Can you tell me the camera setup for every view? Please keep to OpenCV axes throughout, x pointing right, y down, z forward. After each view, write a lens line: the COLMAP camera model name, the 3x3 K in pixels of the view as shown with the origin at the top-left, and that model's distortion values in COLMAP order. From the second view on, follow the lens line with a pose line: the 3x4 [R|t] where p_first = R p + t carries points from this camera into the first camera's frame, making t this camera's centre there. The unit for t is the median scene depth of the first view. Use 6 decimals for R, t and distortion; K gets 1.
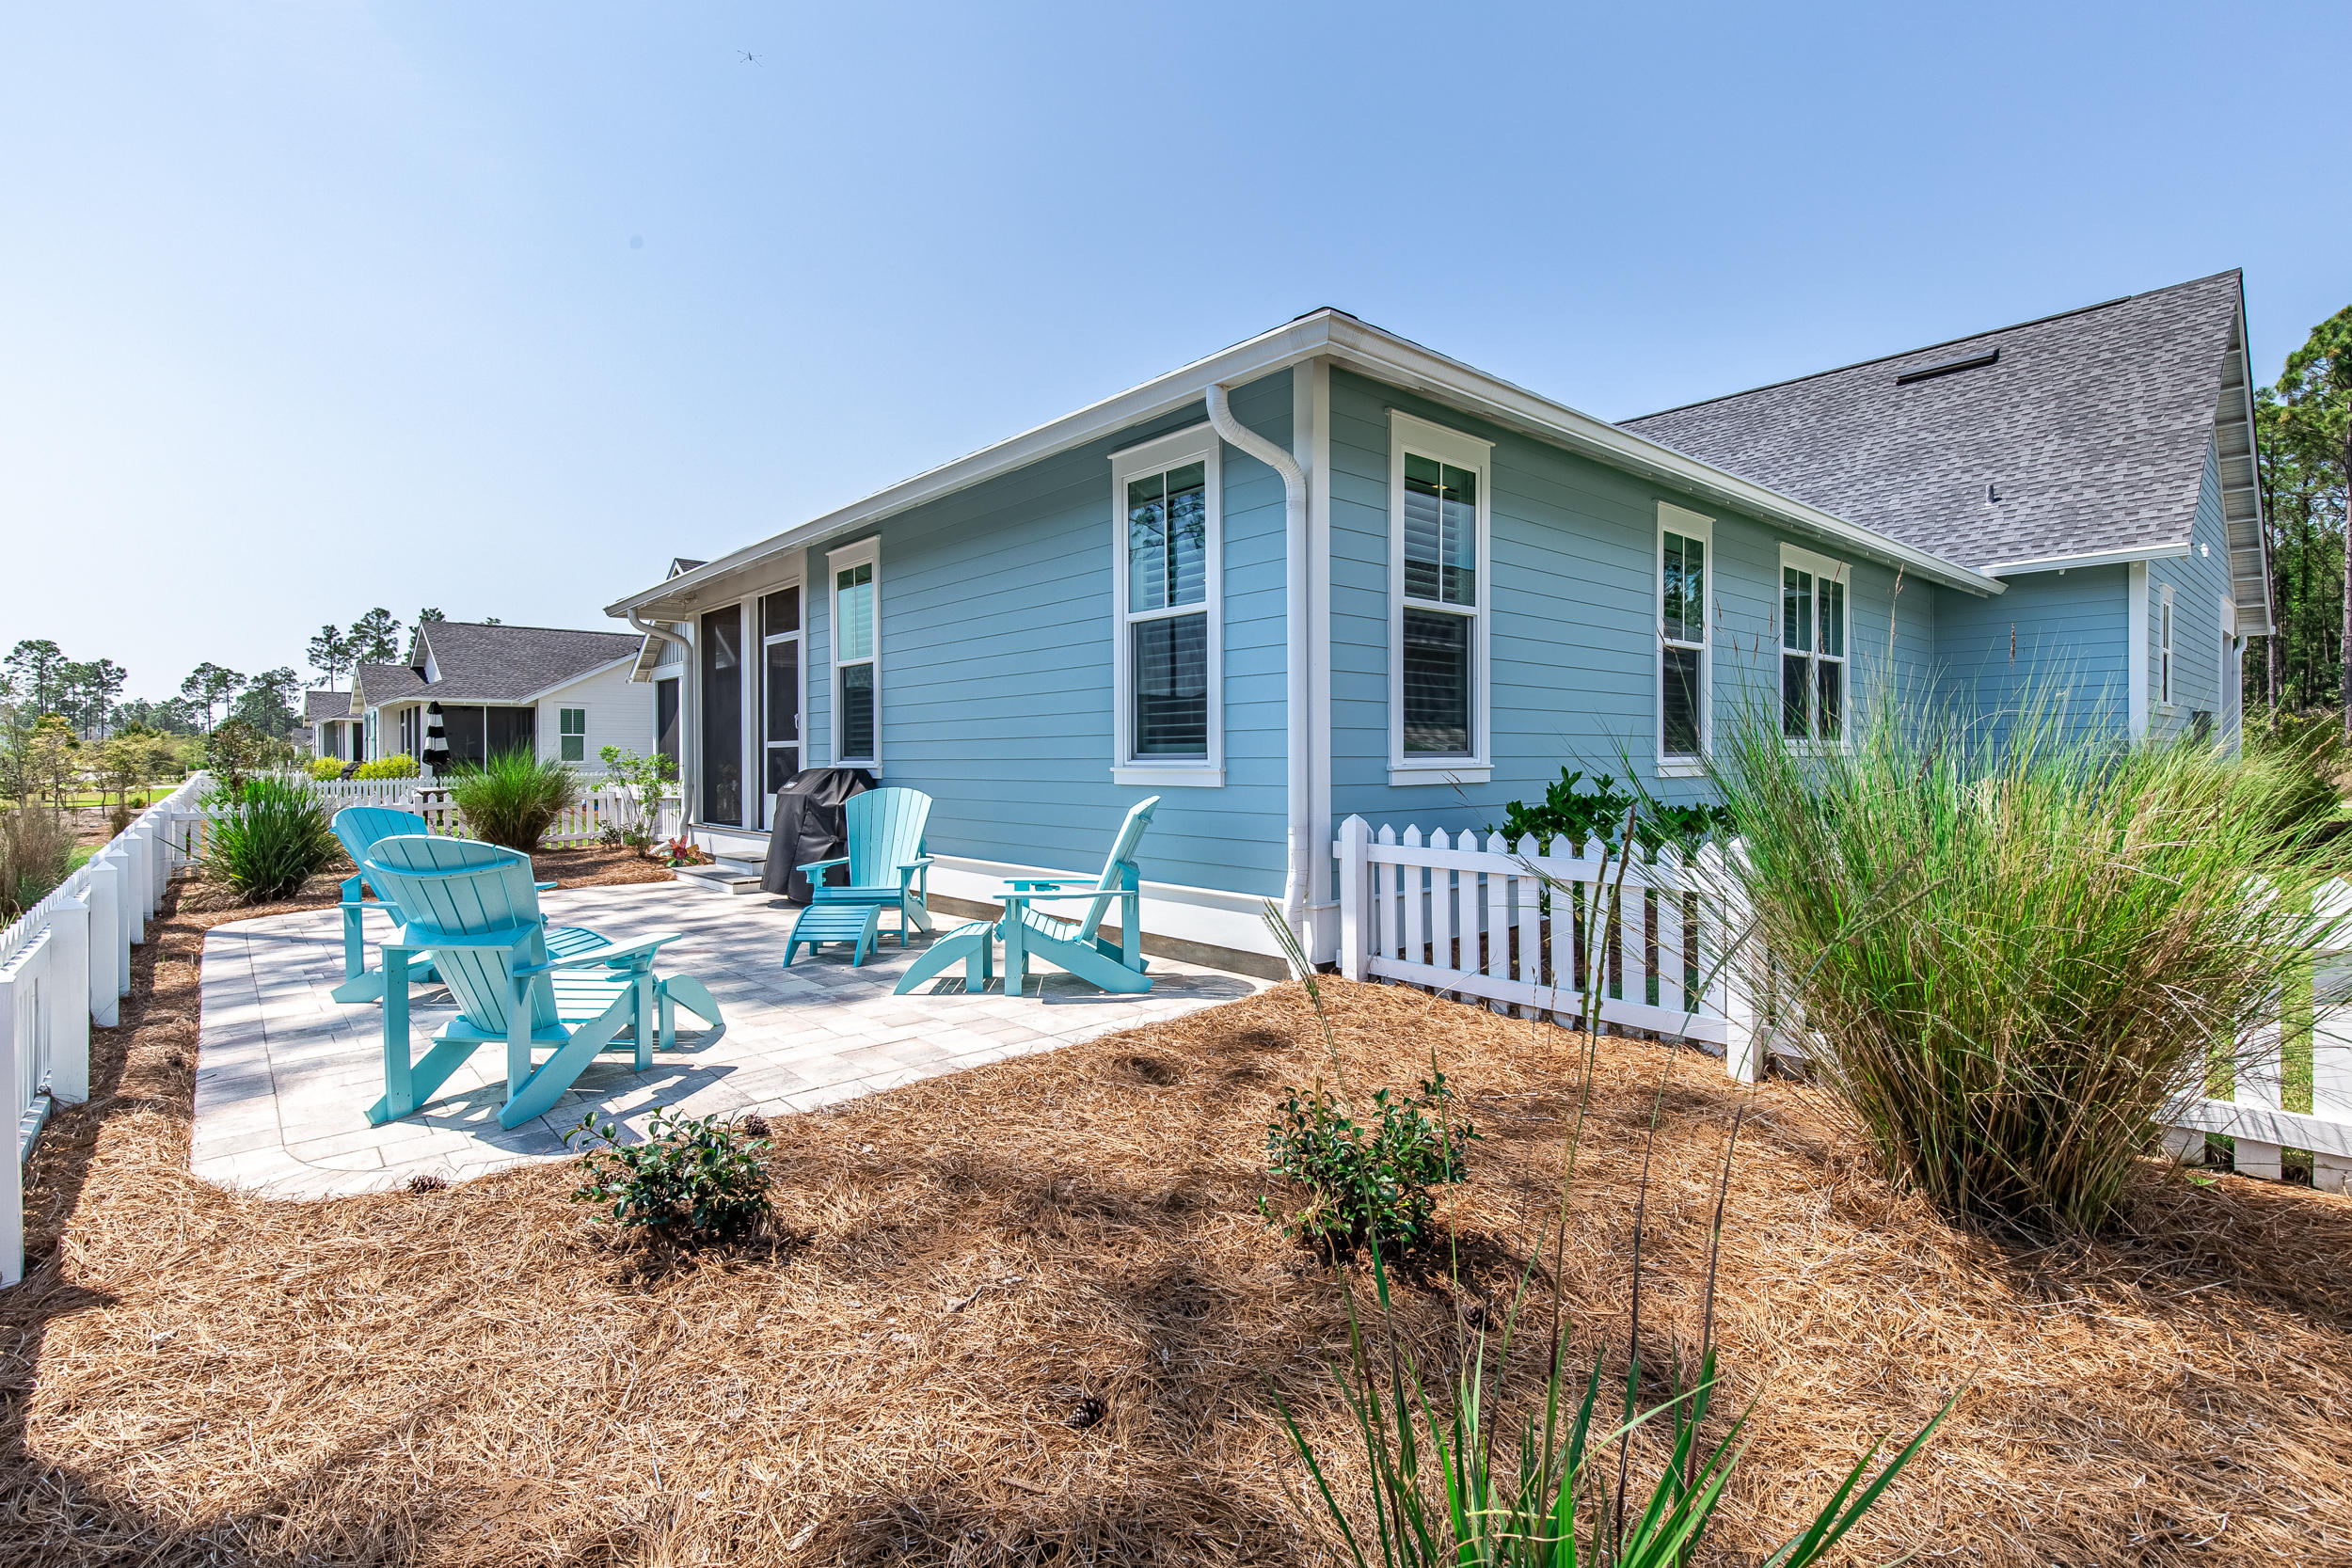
lens RADIAL K [[1067.4, 0, 1179.4], [0, 1067.4, 772.3], [0, 0, 1]] dist [0.013338, -0.000128]
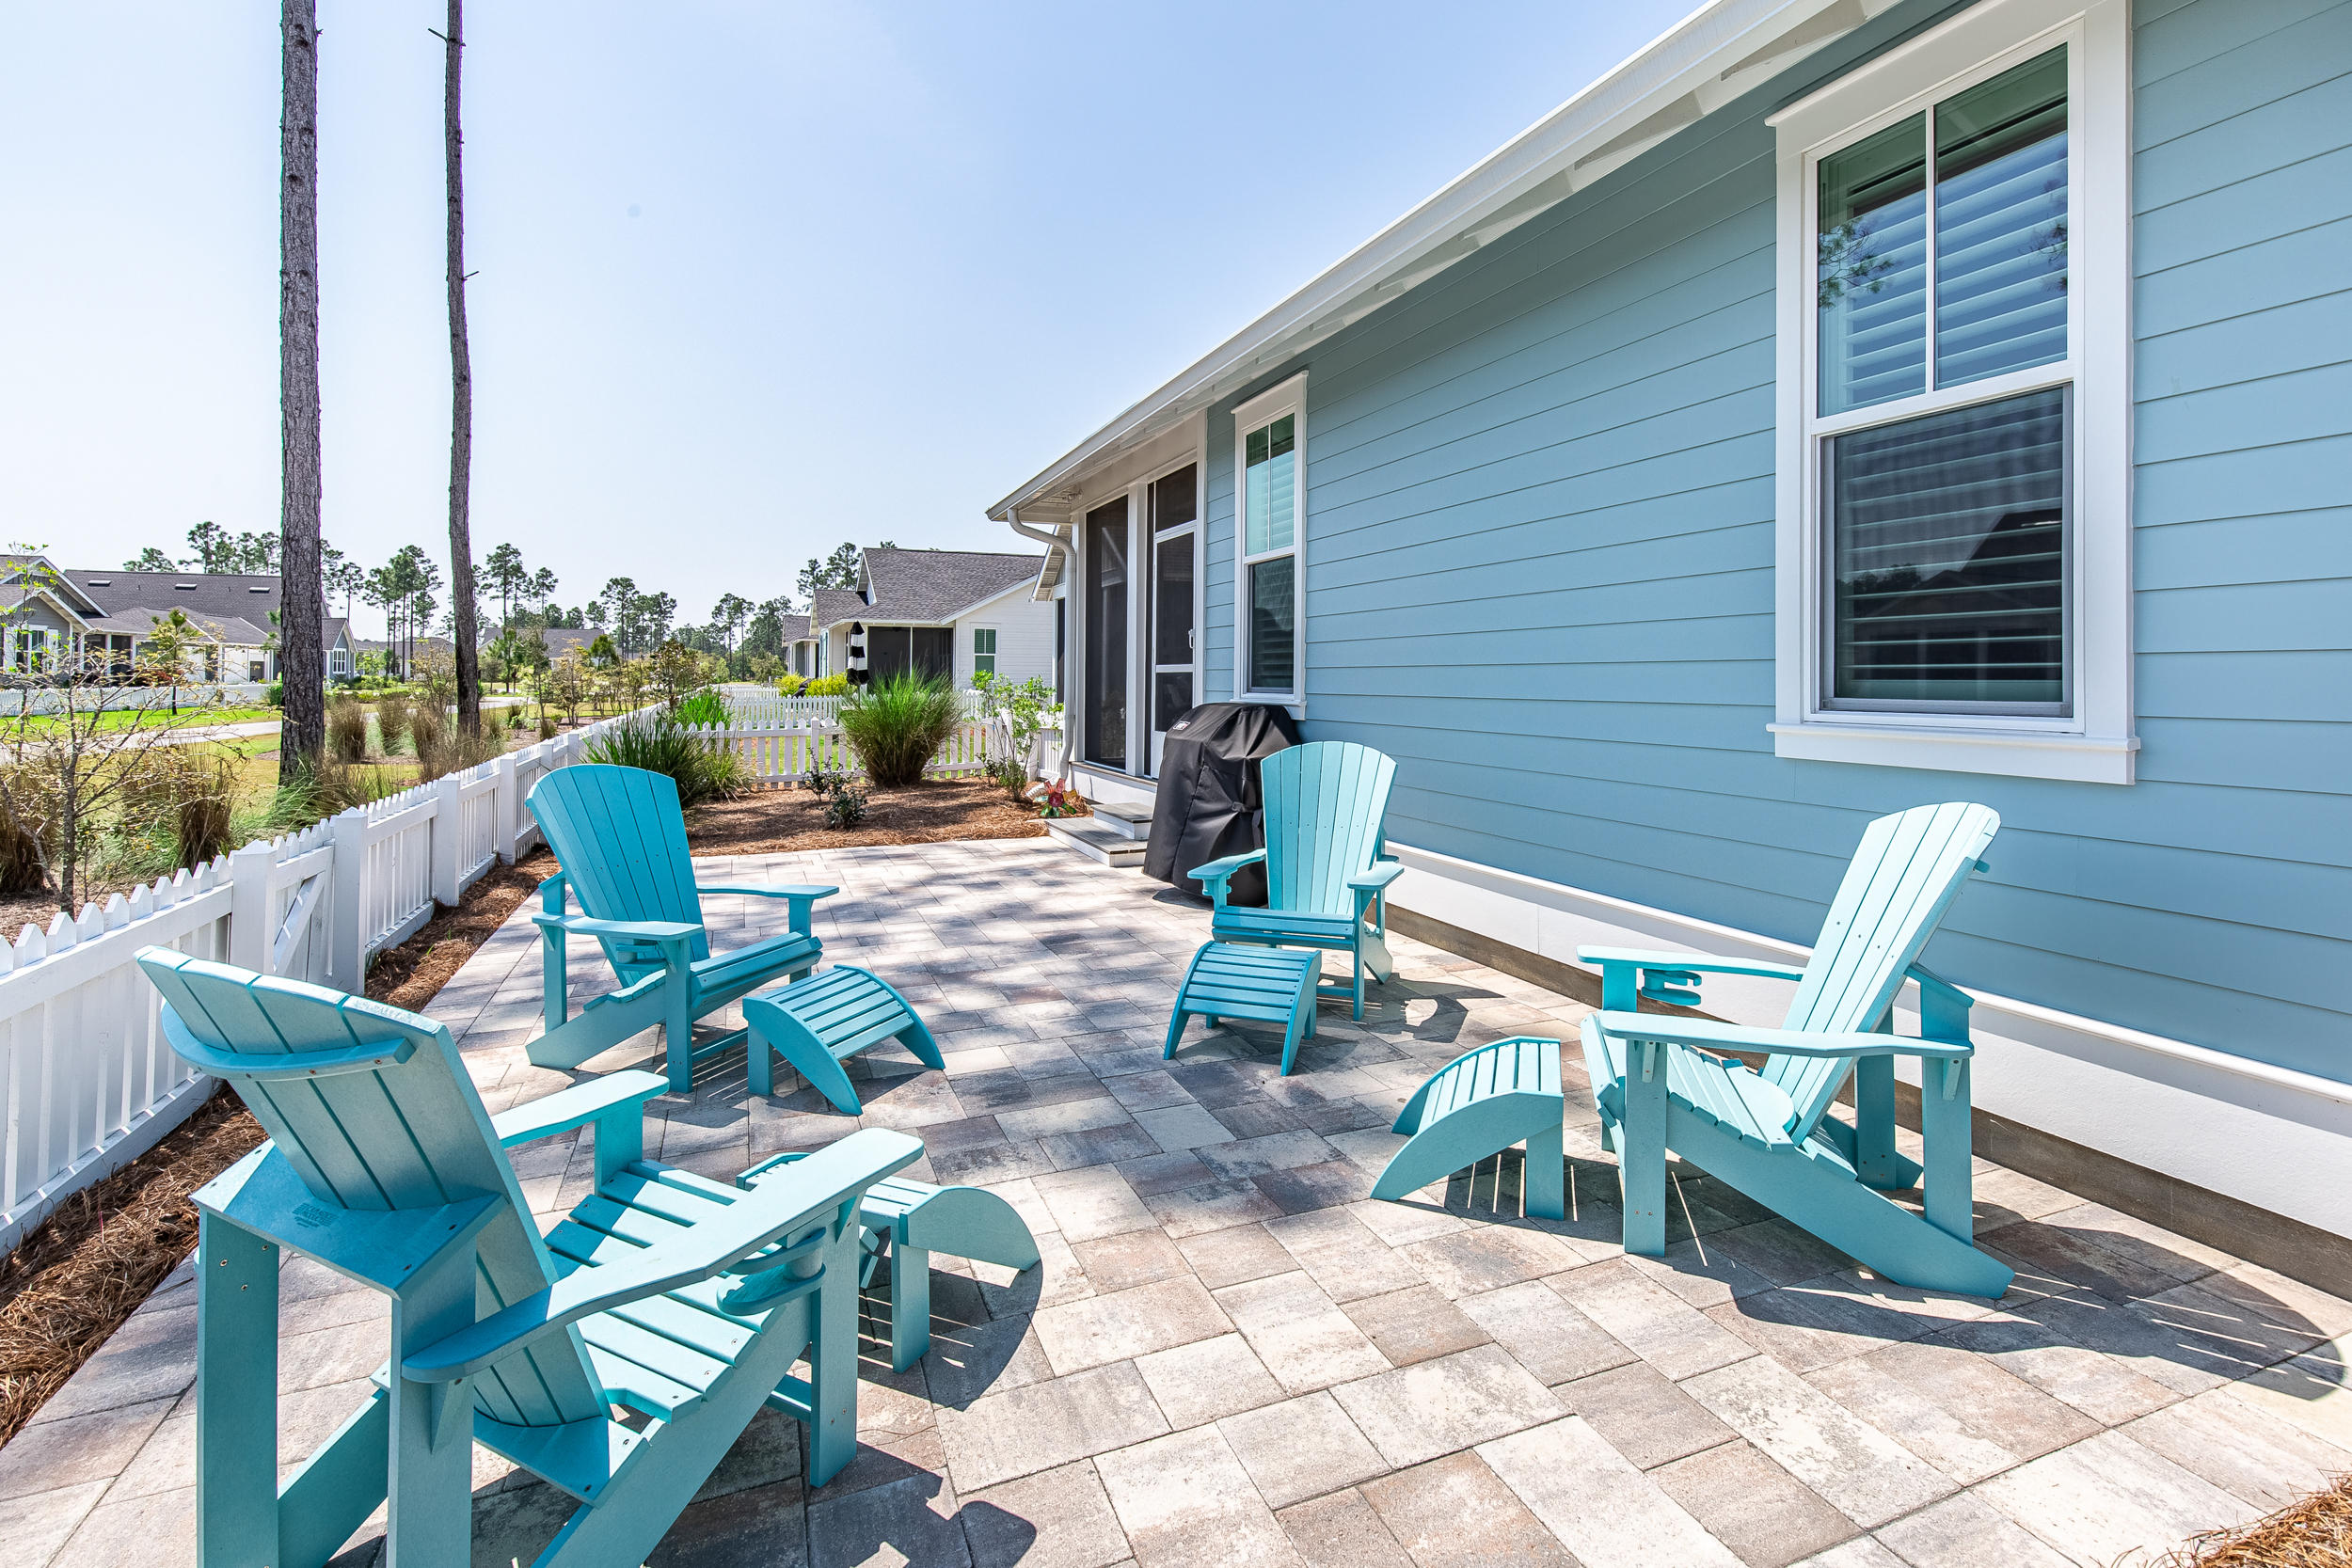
lens RADIAL K [[1090.0, 0, 1226.4], [0, 1090.0, 675.6], [0, 0, 1]] dist [0.021666, -0.000052]
pose [[0.952083, 0.007535, -0.305748, -0.093421], [-0.012354, 0.999828, -0.013829, -0.010725], [0.305592, 0.016944, 0.952012, 0.260774]]
